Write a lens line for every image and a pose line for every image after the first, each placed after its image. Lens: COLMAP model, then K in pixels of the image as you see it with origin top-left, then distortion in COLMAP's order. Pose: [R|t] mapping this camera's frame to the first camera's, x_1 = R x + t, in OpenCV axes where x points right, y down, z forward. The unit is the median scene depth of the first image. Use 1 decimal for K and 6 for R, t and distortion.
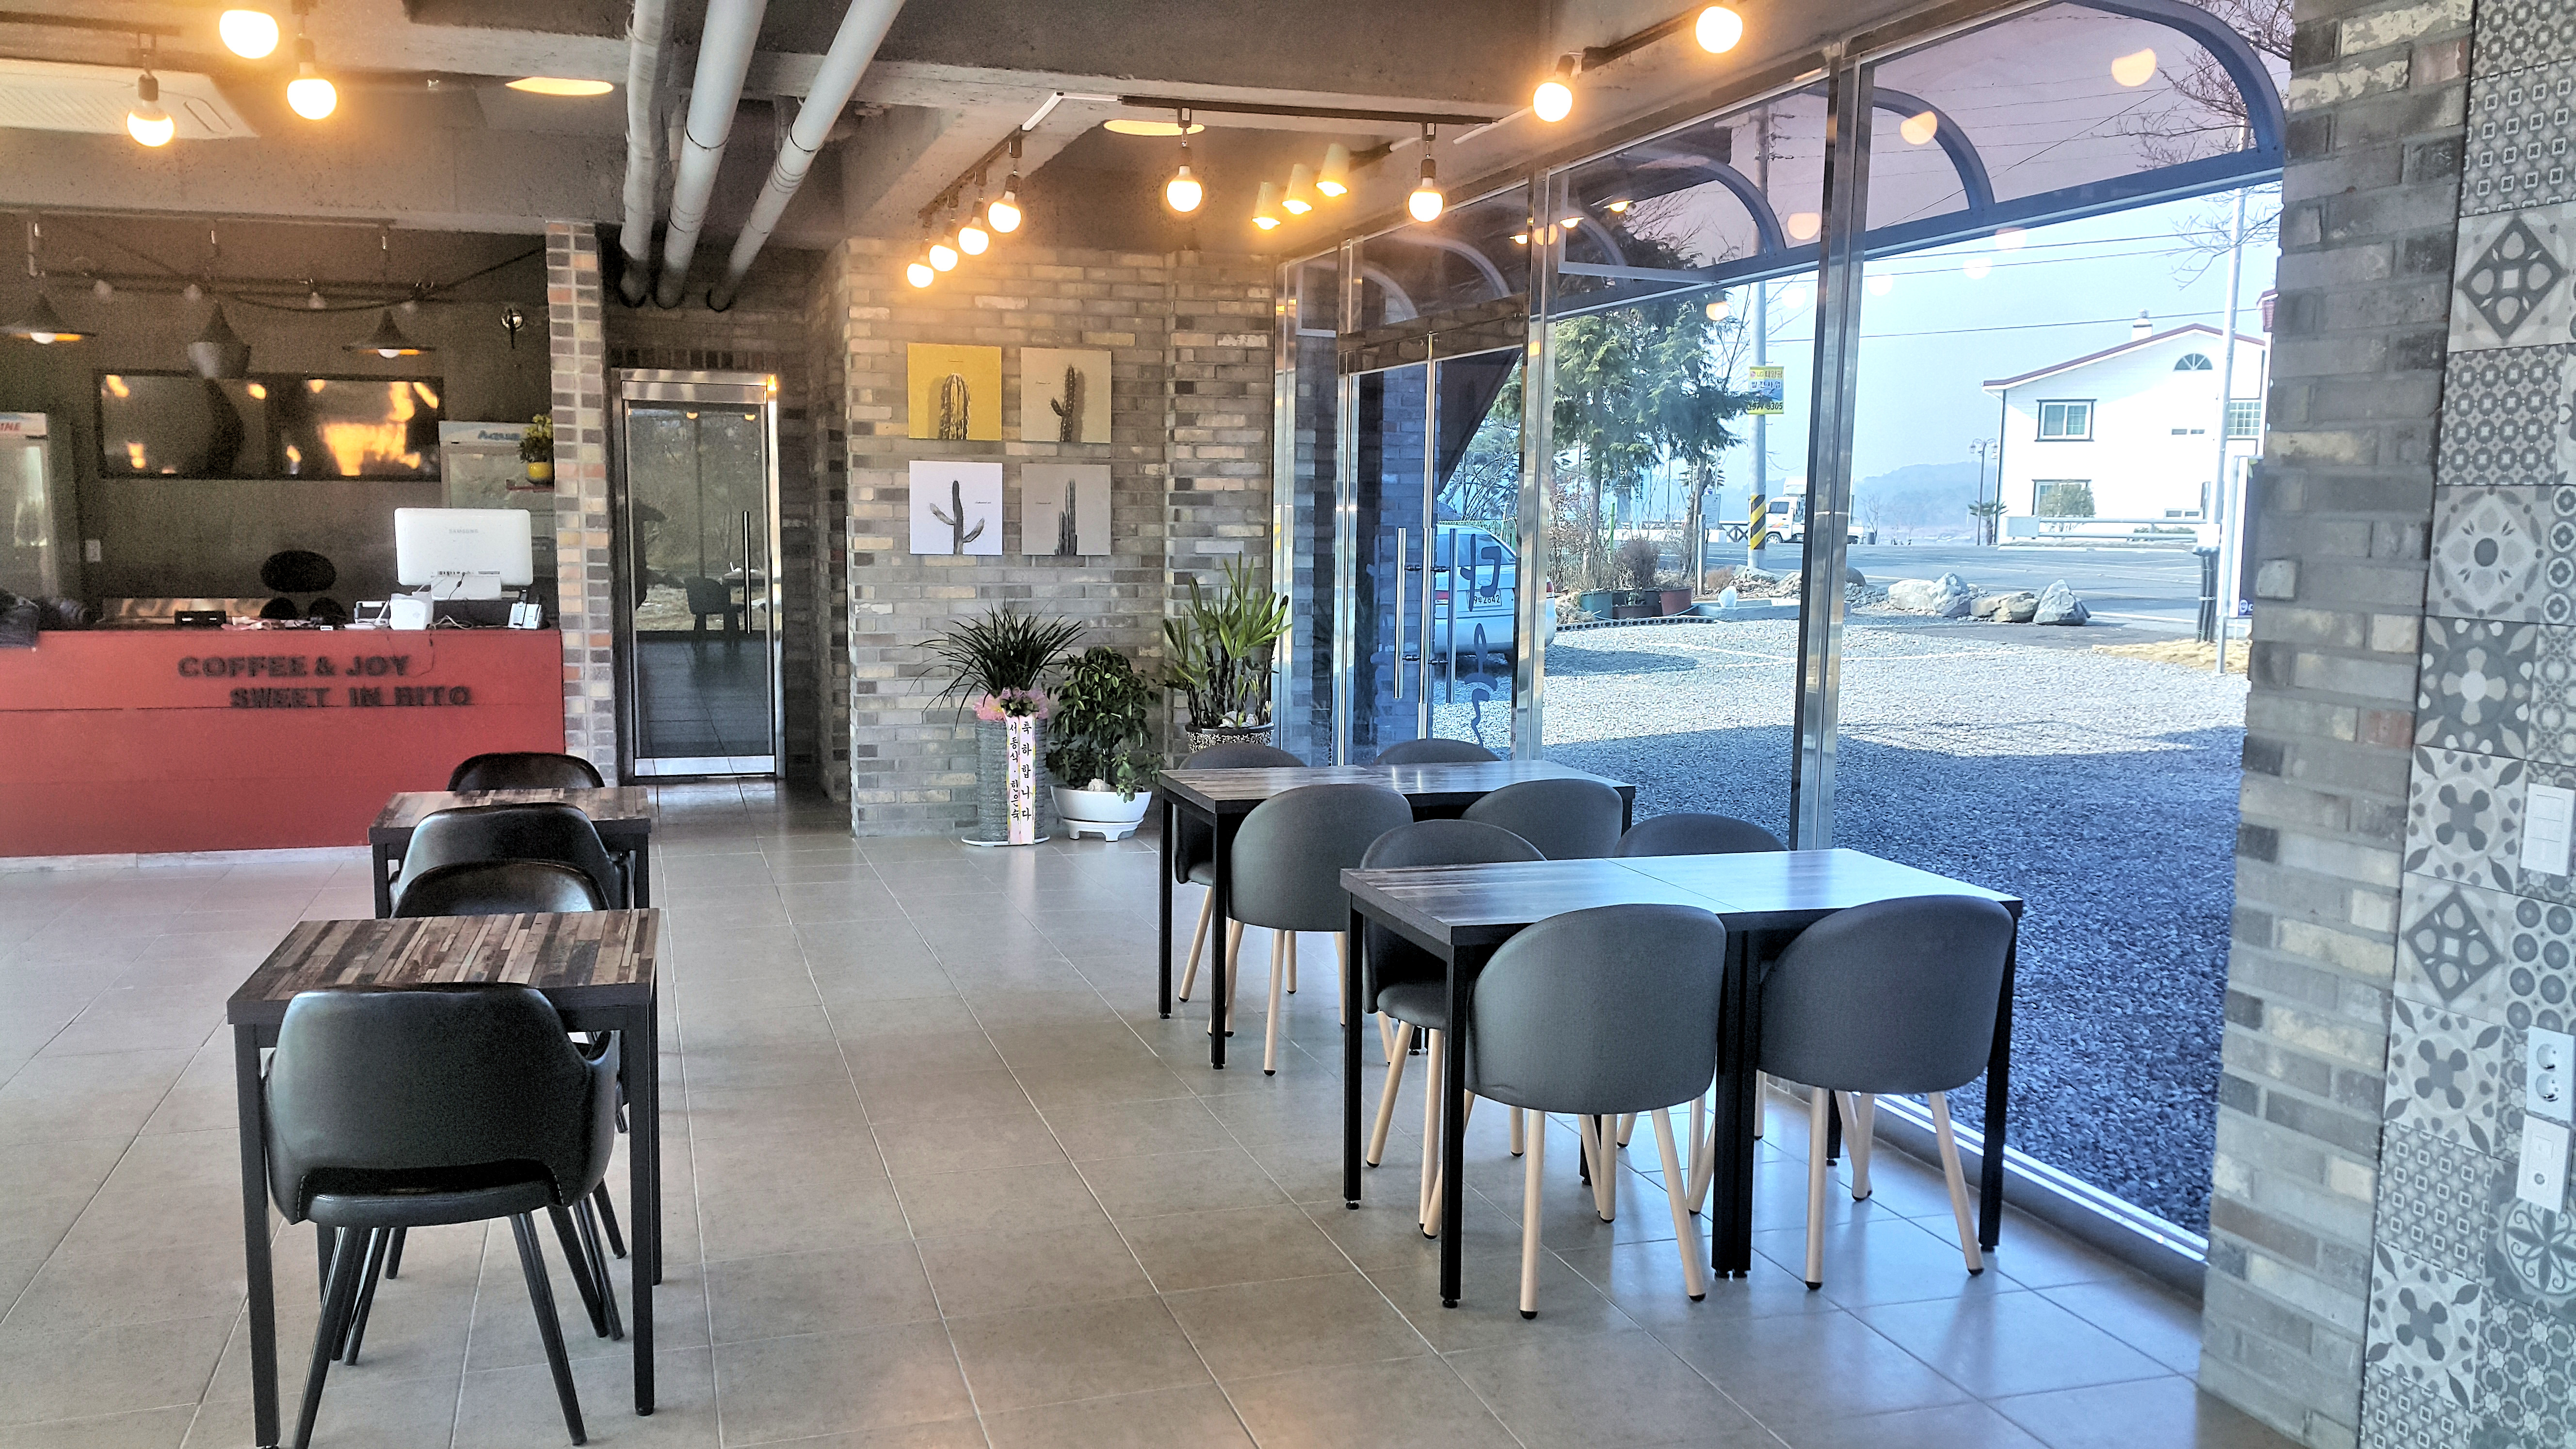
lens RADIAL K [[2068.1, 0, 1283.9], [0, 2068.1, 746.1], [0, 0, 1]] dist [0.156510, -0.204846]
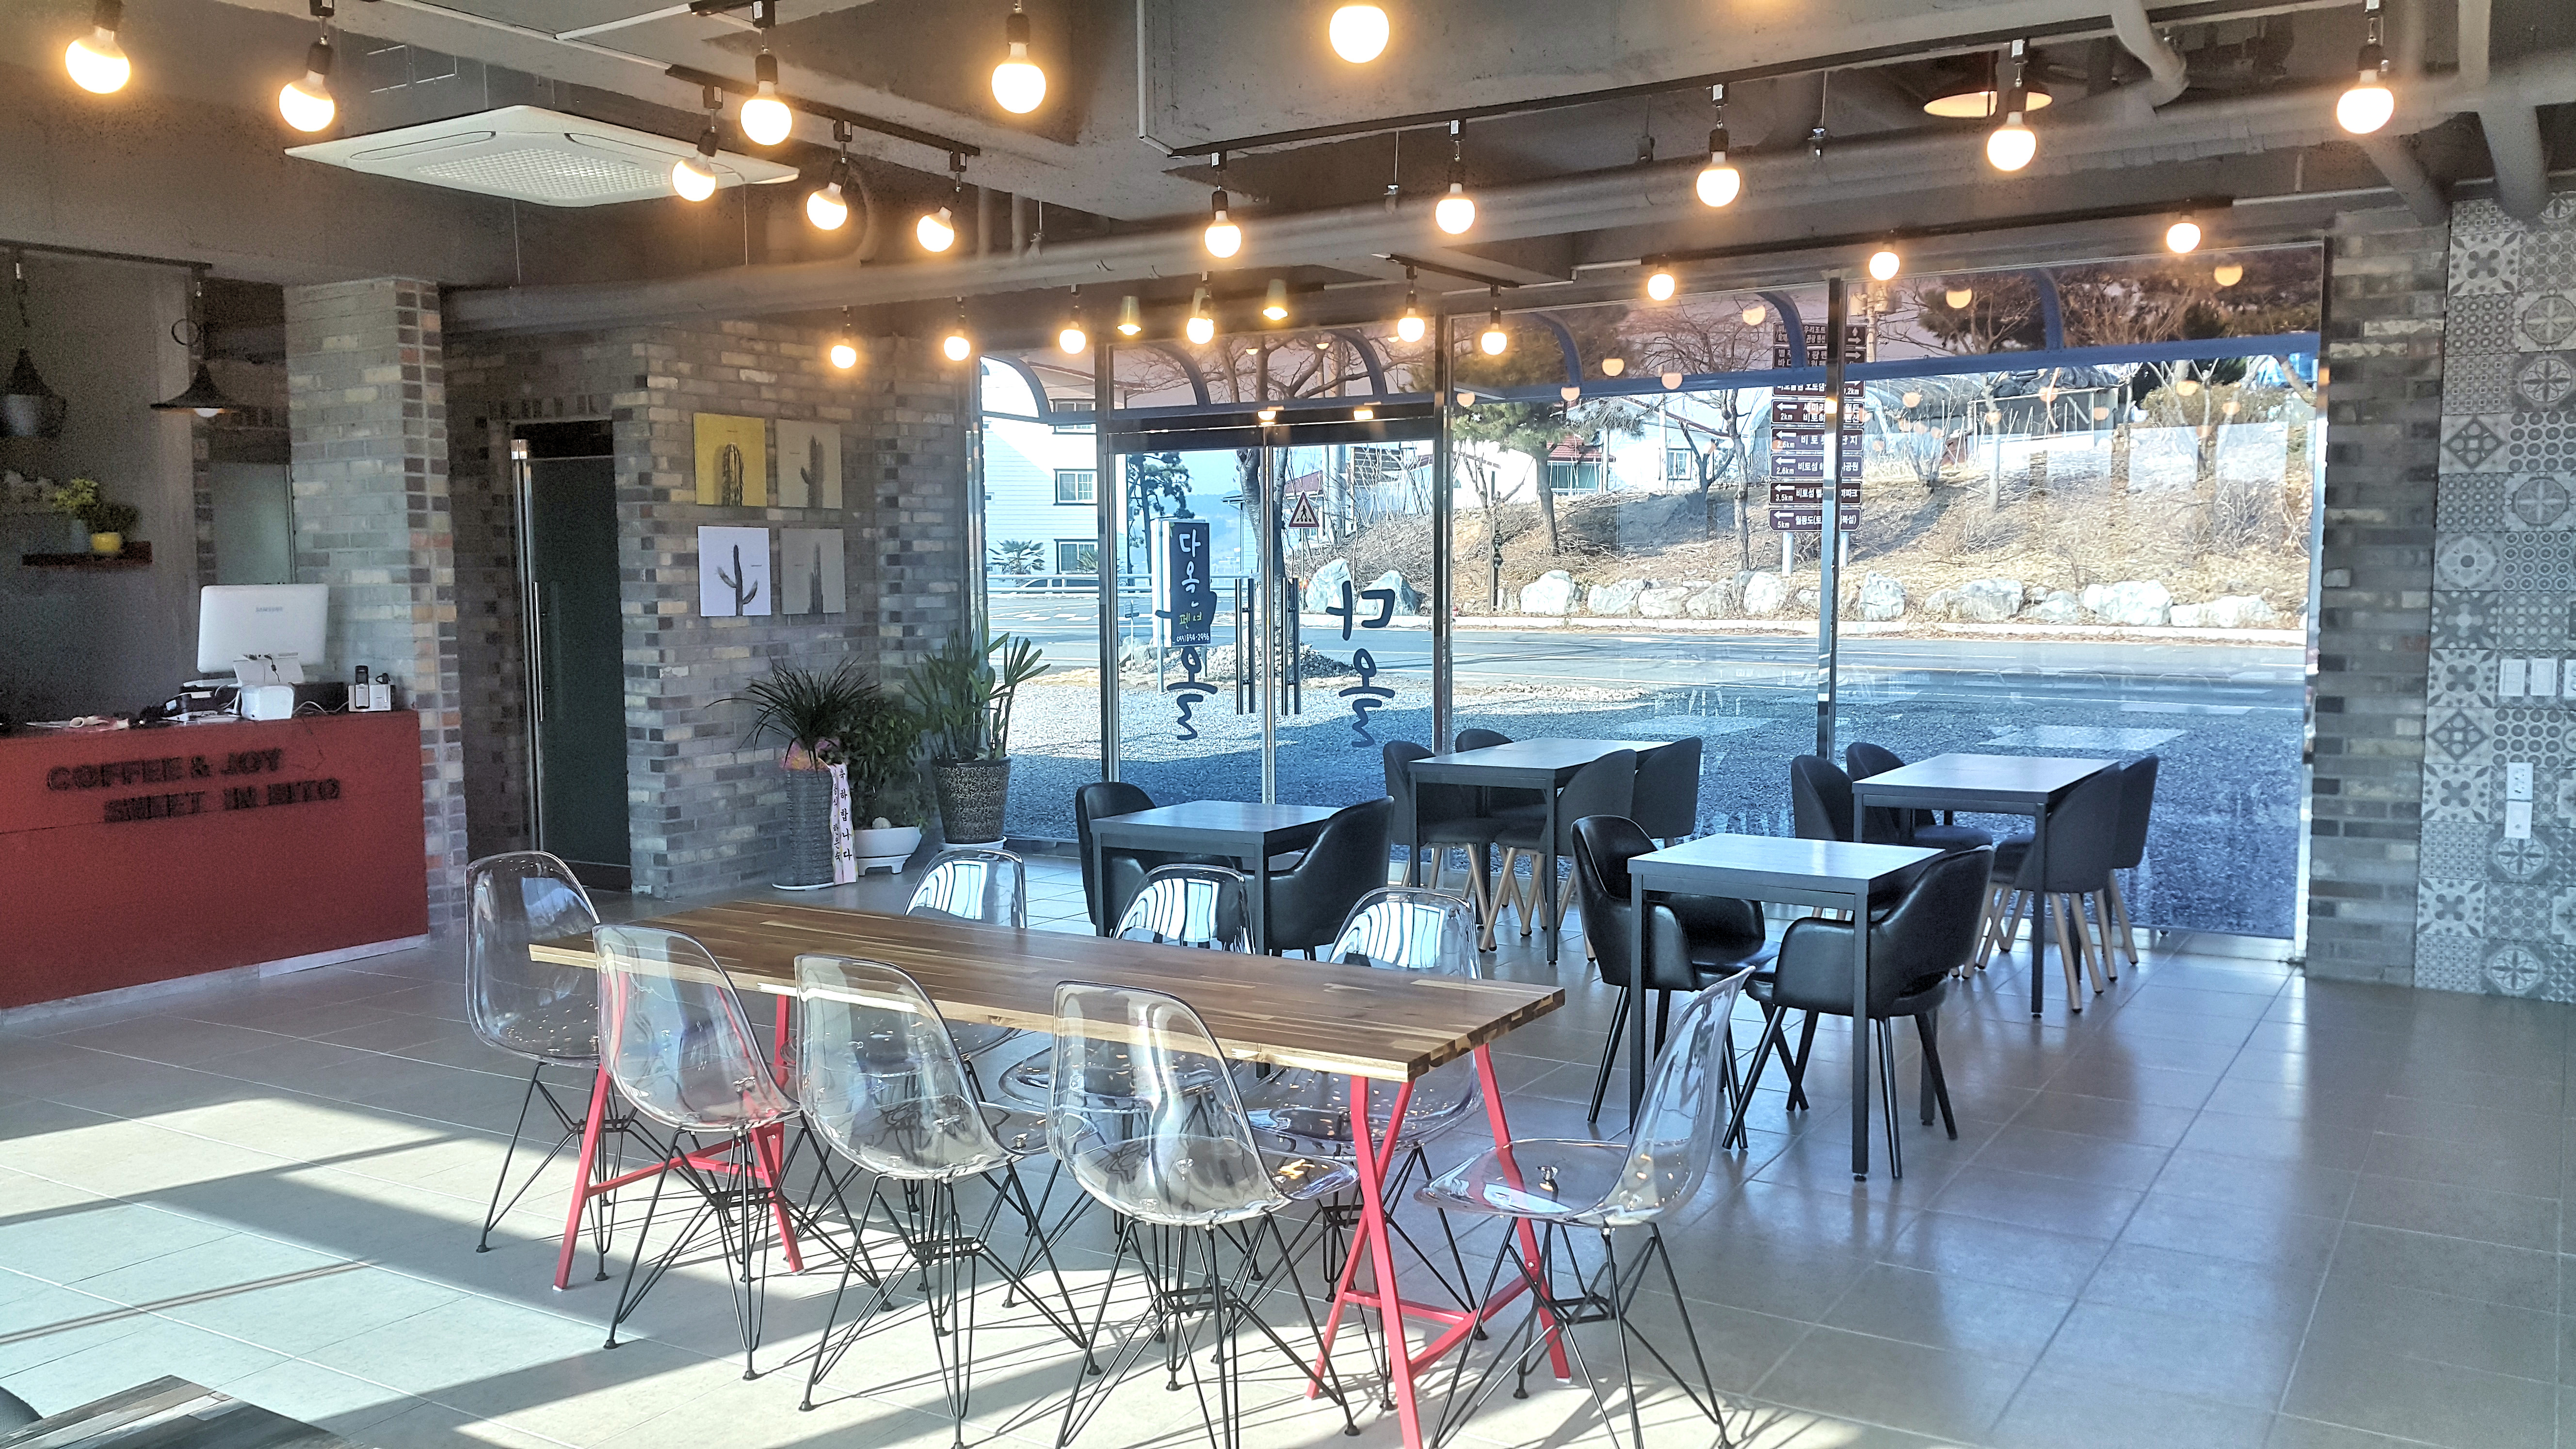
lens RADIAL K [[2068.1, 0, 1283.9], [0, 2068.1, 746.1], [0, 0, 1]] dist [0.156510, -0.204846]
pose [[0.749516, -0.075834, 0.657628, -1.754696], [0.093721, 0.995566, 0.007988, -0.028119], [-0.655319, 0.055647, 0.753300, 0.107784]]
